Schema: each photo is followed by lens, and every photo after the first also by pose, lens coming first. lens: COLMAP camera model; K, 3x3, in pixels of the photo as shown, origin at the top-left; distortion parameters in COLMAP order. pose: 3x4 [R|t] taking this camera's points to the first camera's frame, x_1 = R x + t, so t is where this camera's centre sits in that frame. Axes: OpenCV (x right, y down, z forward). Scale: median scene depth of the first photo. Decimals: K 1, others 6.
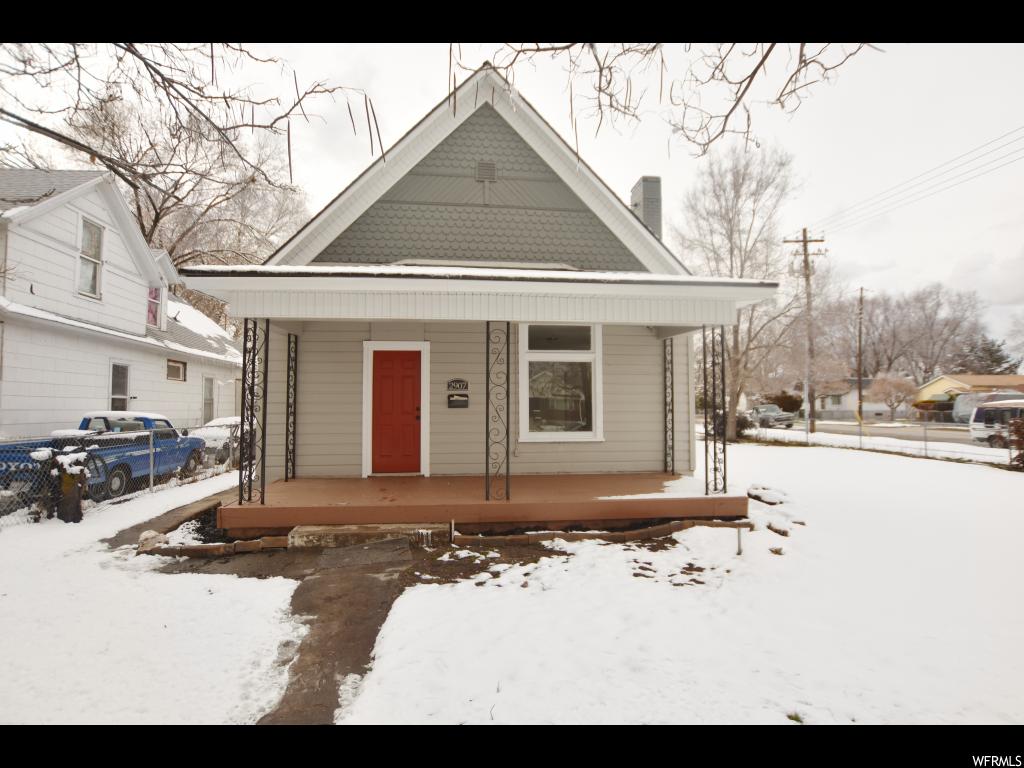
lens RADIAL K [[503.3, 0, 509.7], [0, 503.3, 385.0], [0, 0, 1]] dist [-0.021918, -0.000127]
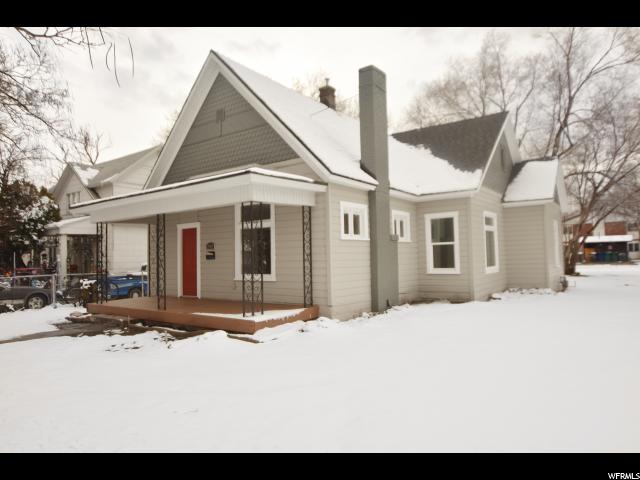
lens RADIAL K [[443.9, 0, 319.2], [0, 443.9, 238.8], [0, 0, 1]] dist [-0.004521, -0.000738]
pose [[0.724474, -0.042088, -0.688016, 1.195648], [0.049887, 0.998718, -0.008565, 0.006771], [0.687495, -0.028118, 0.725645, 0.161403]]
